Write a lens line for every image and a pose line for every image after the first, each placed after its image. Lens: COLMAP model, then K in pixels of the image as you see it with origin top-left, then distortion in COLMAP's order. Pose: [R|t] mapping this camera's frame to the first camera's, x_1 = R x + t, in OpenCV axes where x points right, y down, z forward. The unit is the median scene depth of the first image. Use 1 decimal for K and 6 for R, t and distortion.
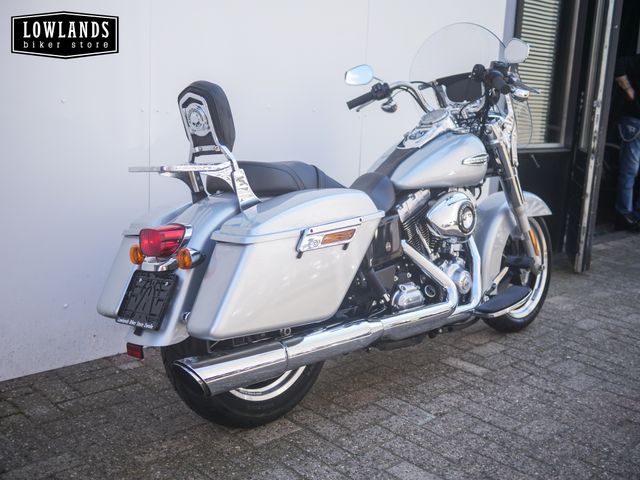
lens RADIAL K [[736.7, 0, 318.7], [0, 736.7, 243.1], [0, 0, 1]] dist [-0.006983, 0.000000]
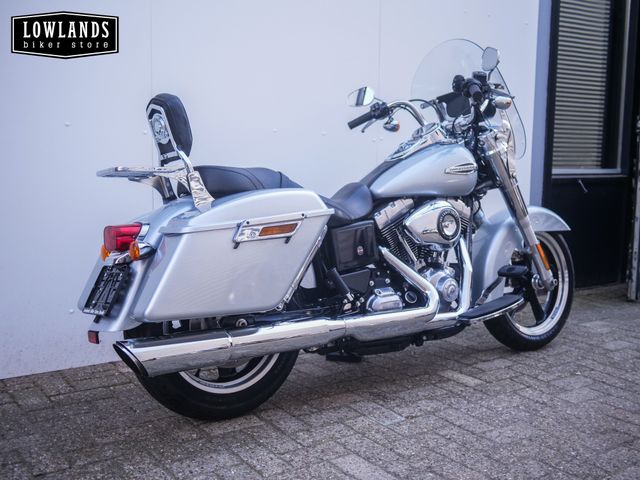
lens RADIAL K [[736.7, 0, 317.3], [0, 736.7, 242.0], [0, 0, 1]] dist [-0.006983, 0.000000]
pose [[0.985207, -0.017360, -0.170486, 0.219822], [0.003162, 0.996528, -0.083200, 0.081285], [0.171338, 0.081431, 0.981841, -0.018225]]
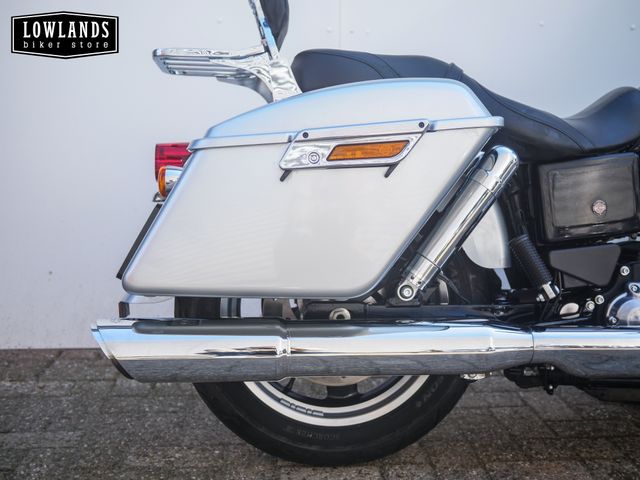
lens RADIAL K [[736.7, 0, 319.0], [0, 736.7, 237.7], [0, 0, 1]] dist [-0.006983, 0.000000]
pose [[0.746735, 0.050046, -0.663236, 0.316849], [-0.094272, 0.995062, -0.031056, 0.066450], [0.658407, 0.085715, 0.747766, 0.473697]]
